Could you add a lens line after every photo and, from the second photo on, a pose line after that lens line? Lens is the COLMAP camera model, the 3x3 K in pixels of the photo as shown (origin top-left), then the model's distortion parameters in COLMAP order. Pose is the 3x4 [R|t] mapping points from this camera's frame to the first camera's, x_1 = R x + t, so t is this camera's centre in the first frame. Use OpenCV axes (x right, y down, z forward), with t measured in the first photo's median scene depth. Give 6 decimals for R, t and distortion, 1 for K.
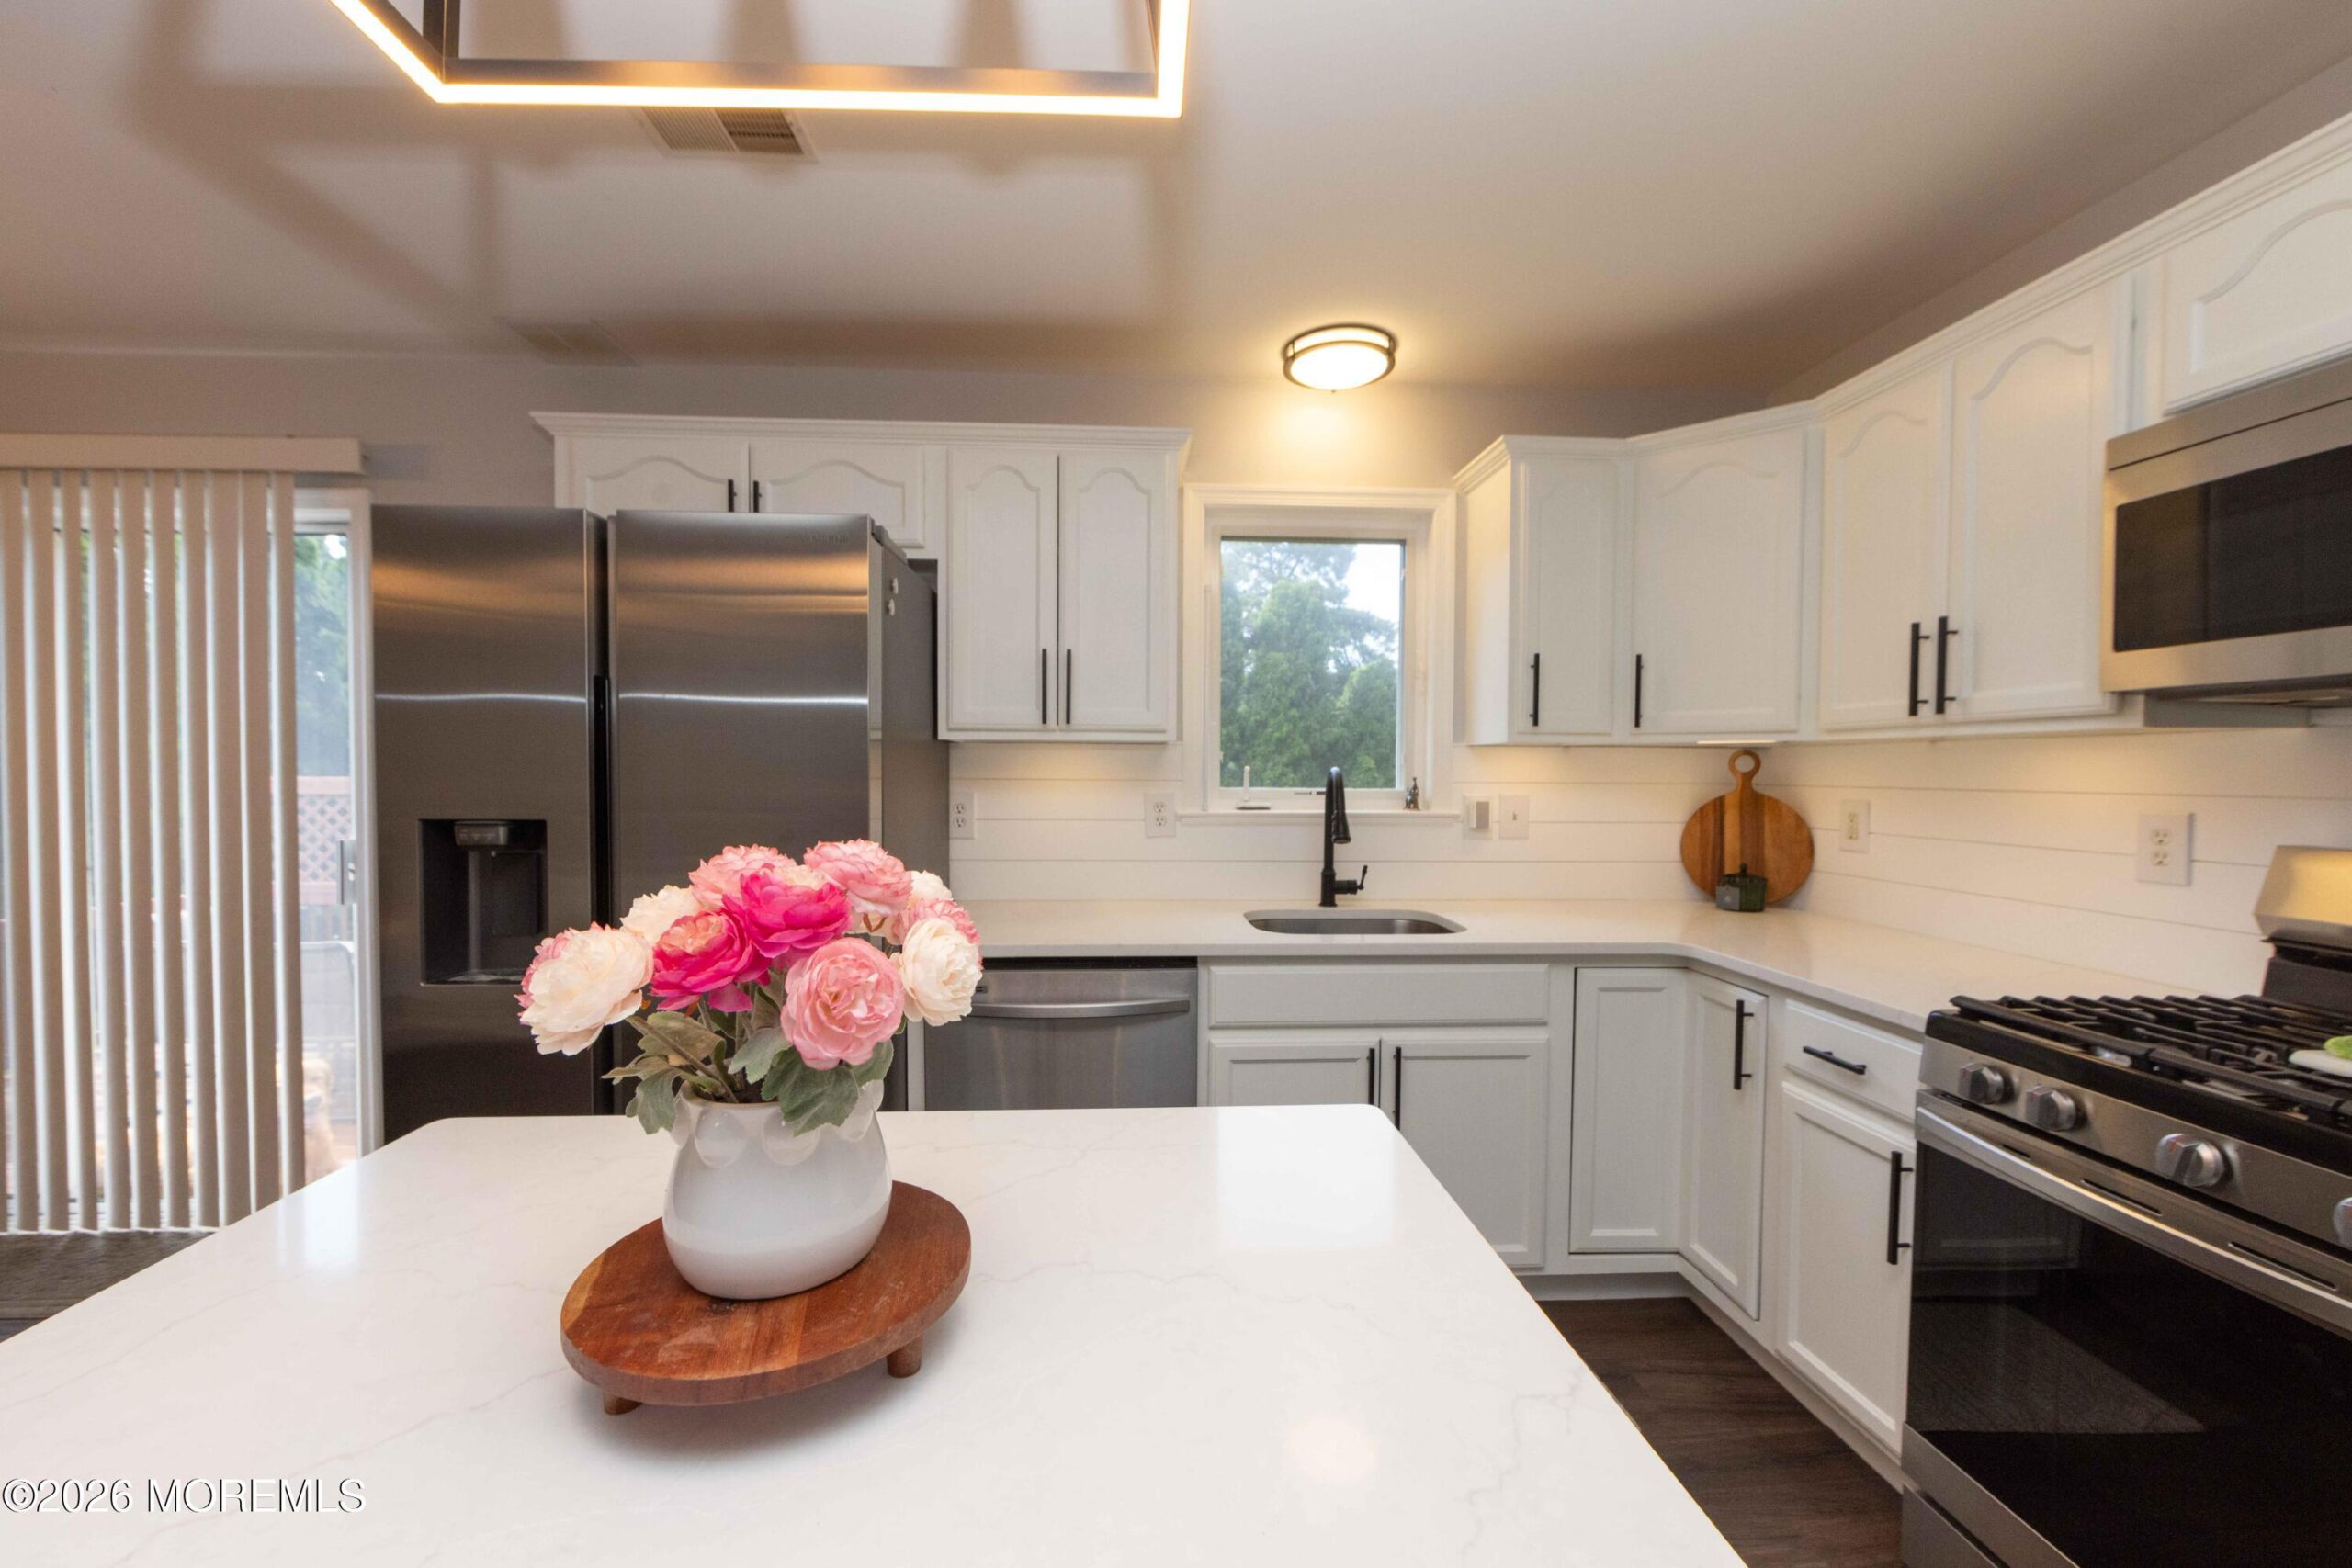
lens RADIAL K [[909.8, 0, 1171.0], [0, 909.8, 797.2], [0, 0, 1]] dist [0.000449, 0.000087]
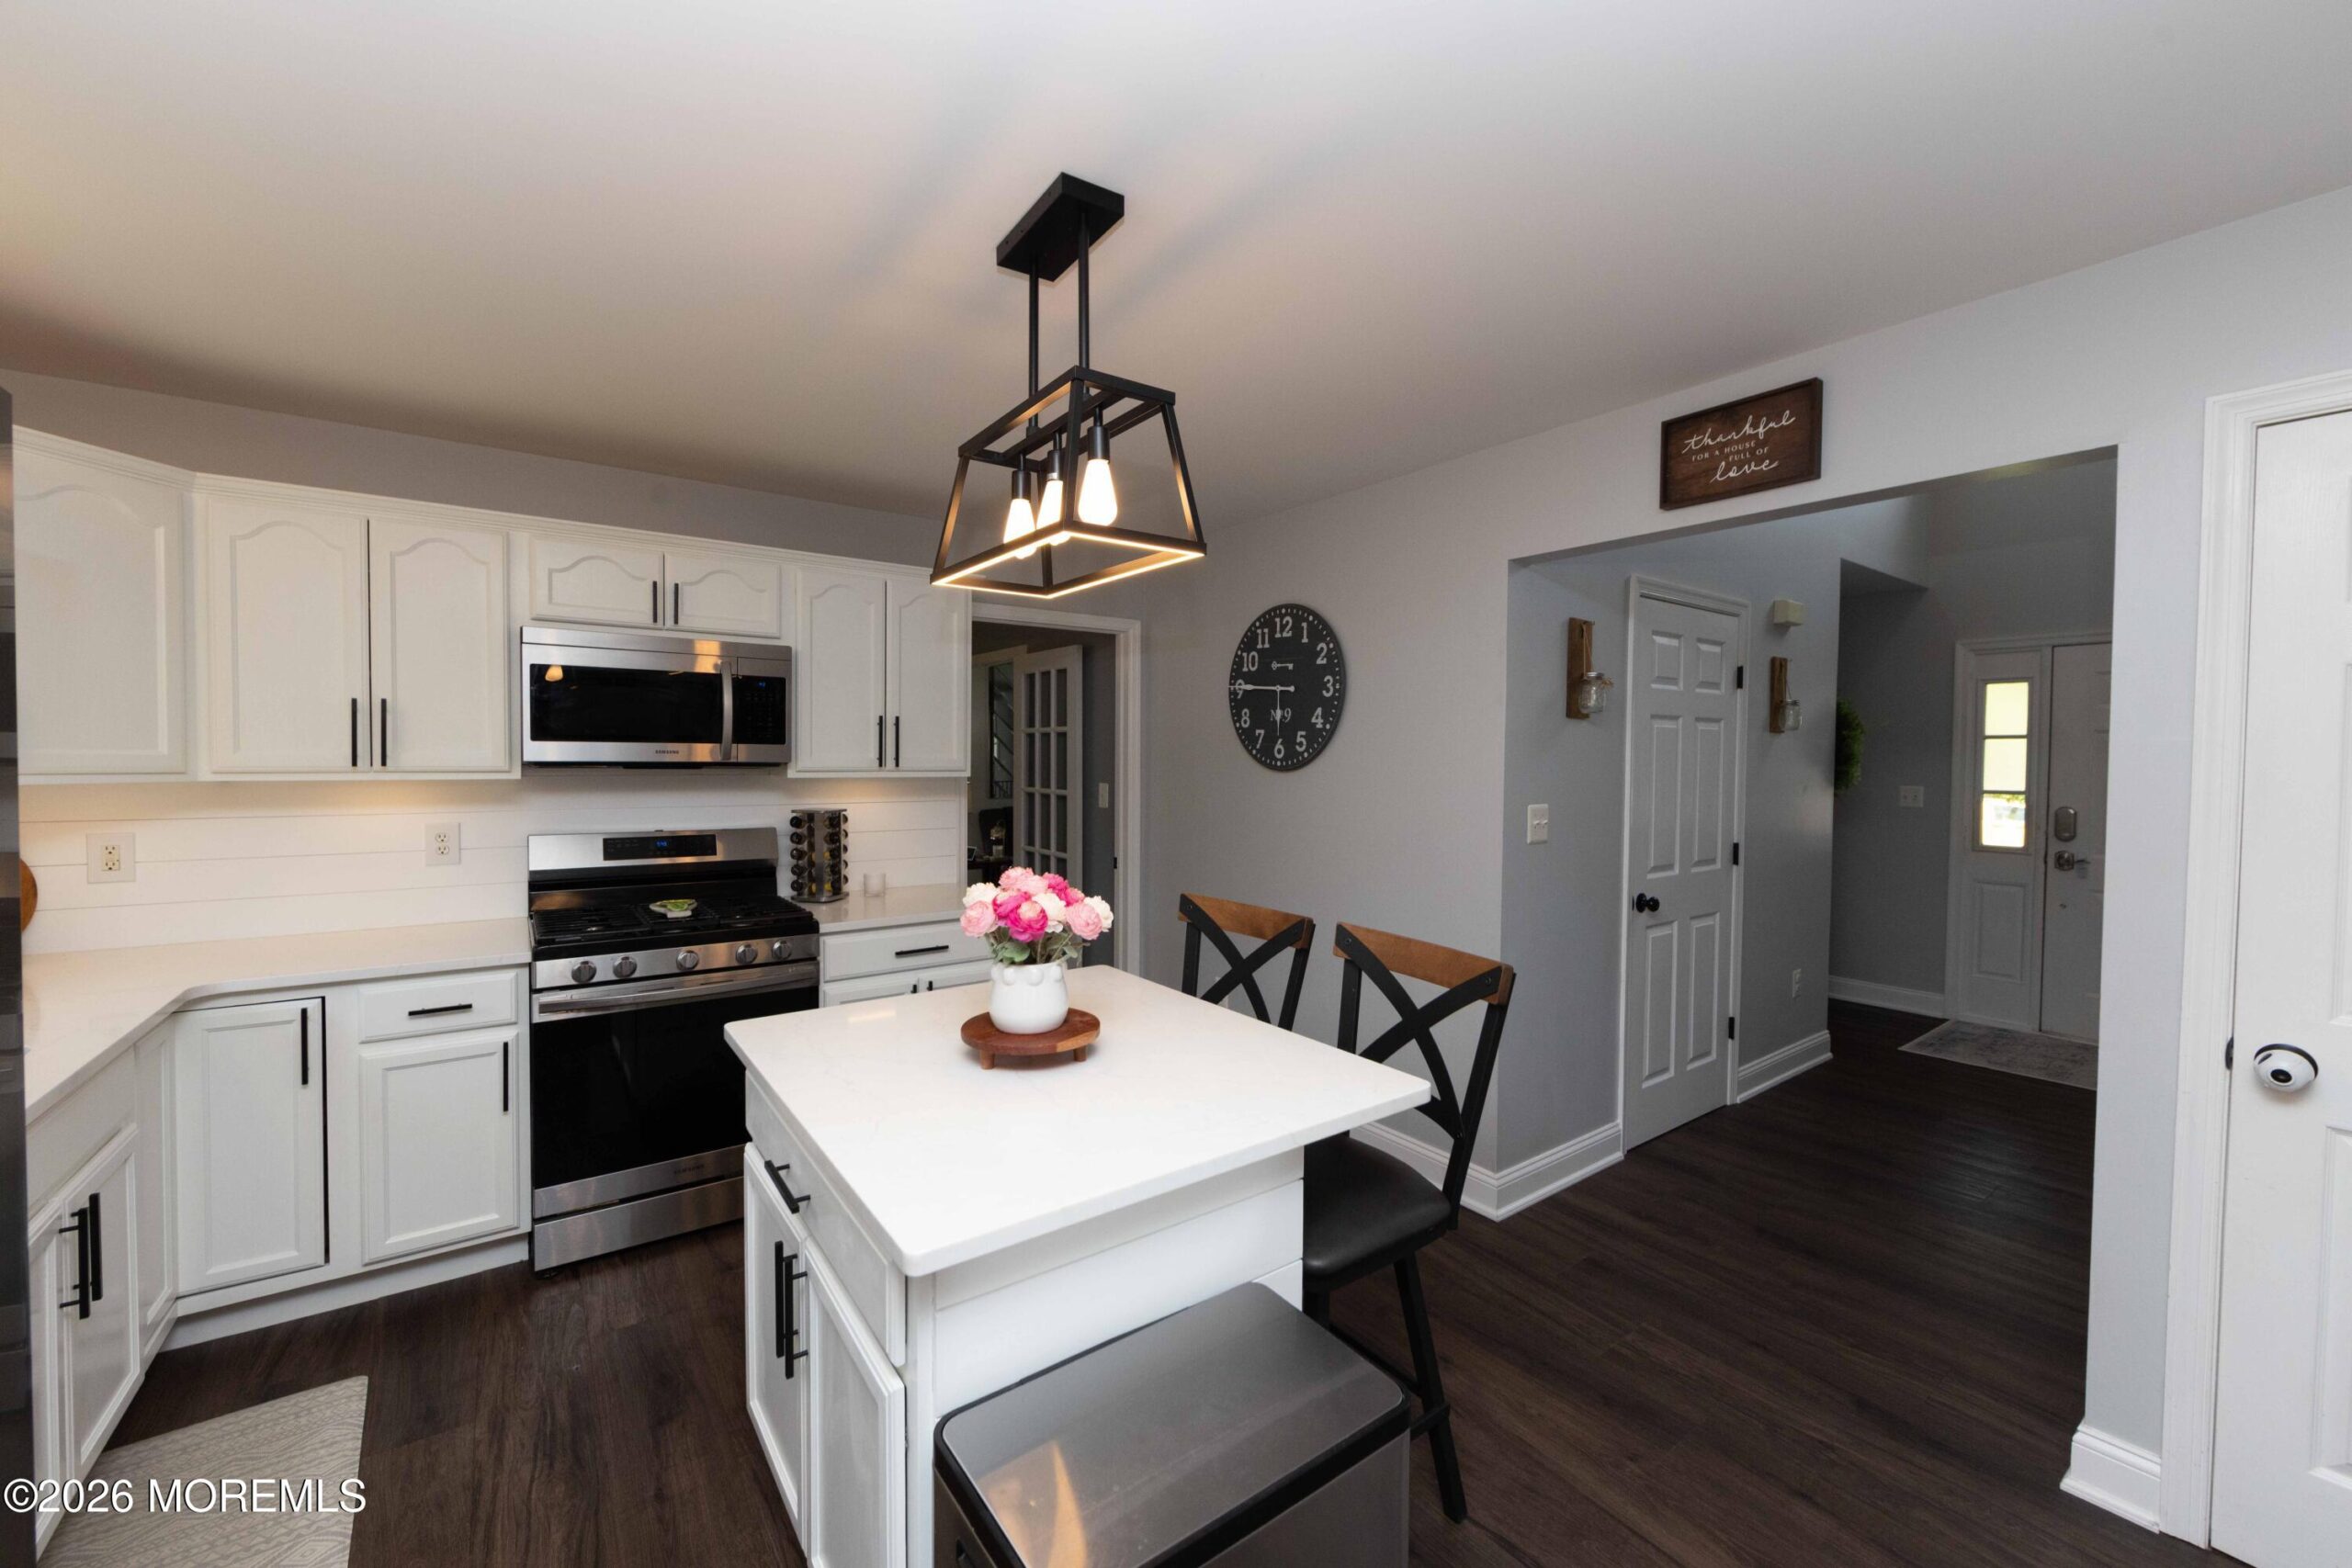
lens RADIAL K [[918.3, 0, 1166.4], [0, 918.3, 778.4], [0, 0, 1]] dist [-0.001116, -0.000259]
pose [[-0.538488, -0.036804, 0.841829, -0.785124], [0.016055, 0.998416, 0.053920, -0.099188], [-0.842480, 0.042551, -0.537044, 0.564599]]
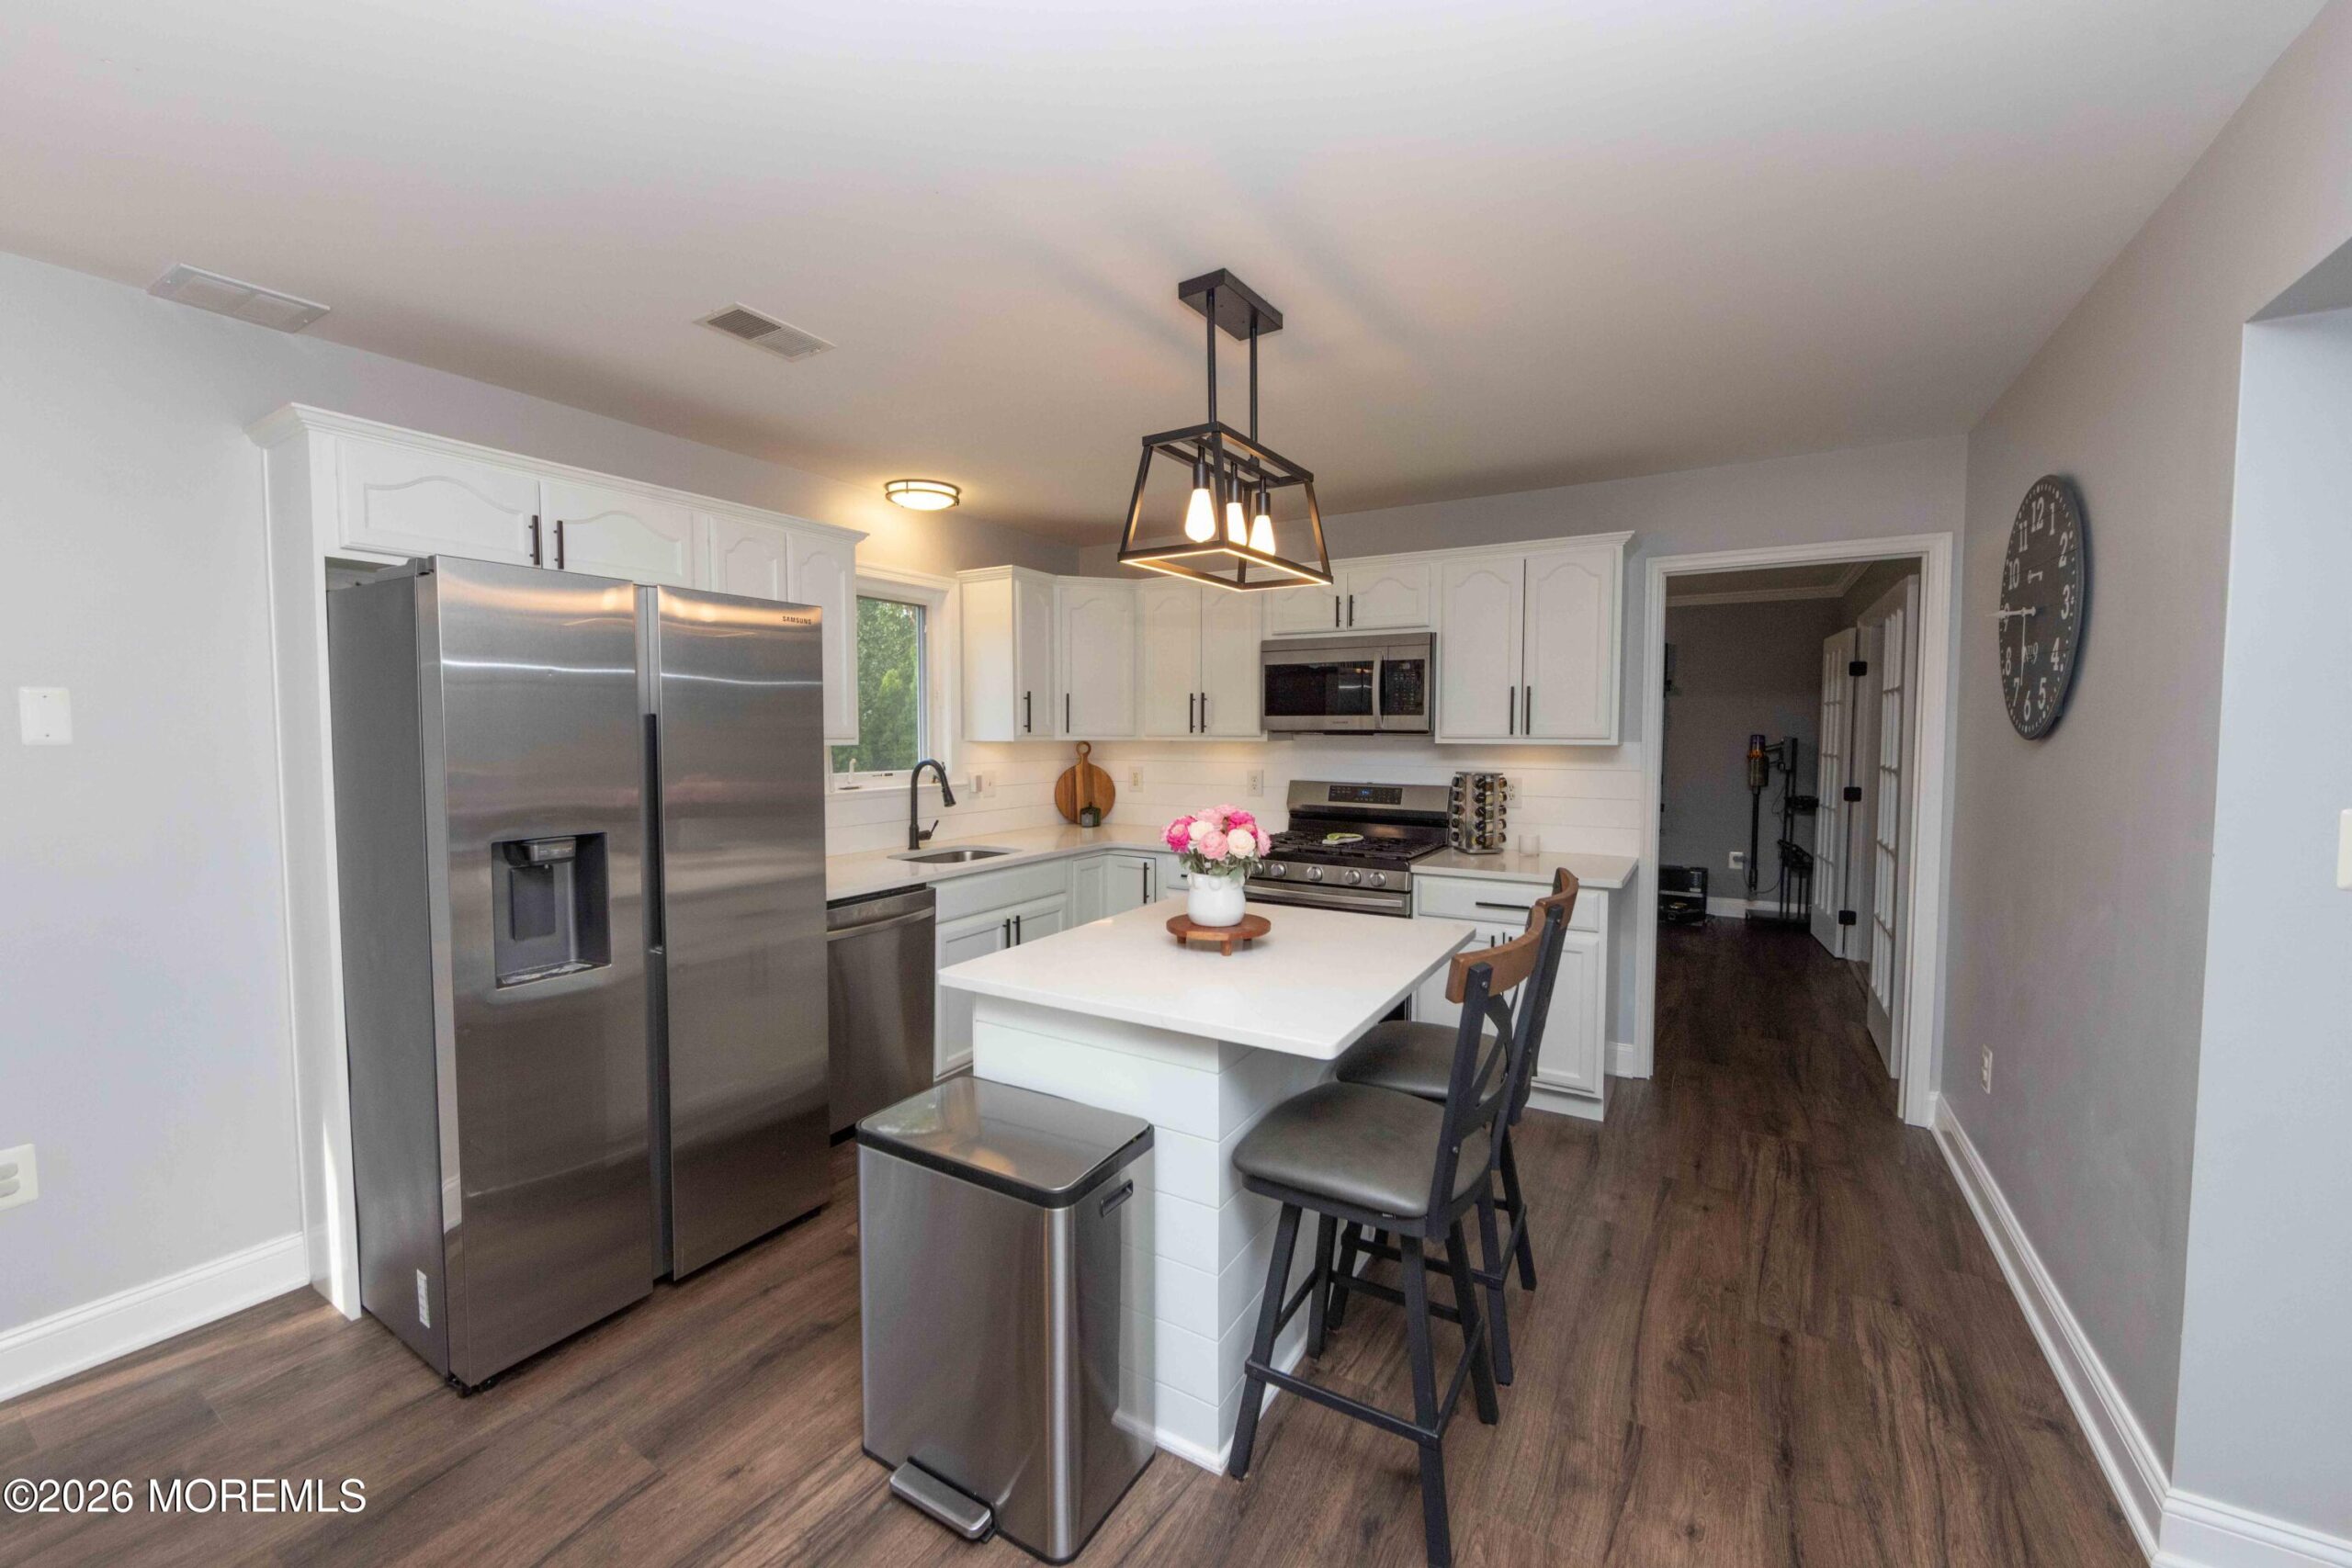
lens RADIAL K [[918.3, 0, 1166.4], [0, 918.3, 778.4], [0, 0, 1]] dist [-0.001116, -0.000259]
pose [[0.550409, -0.047084, 0.833567, -0.940379], [0.028775, 0.998885, 0.037421, -0.046503], [-0.834399, 0.003389, 0.551150, -0.205915]]
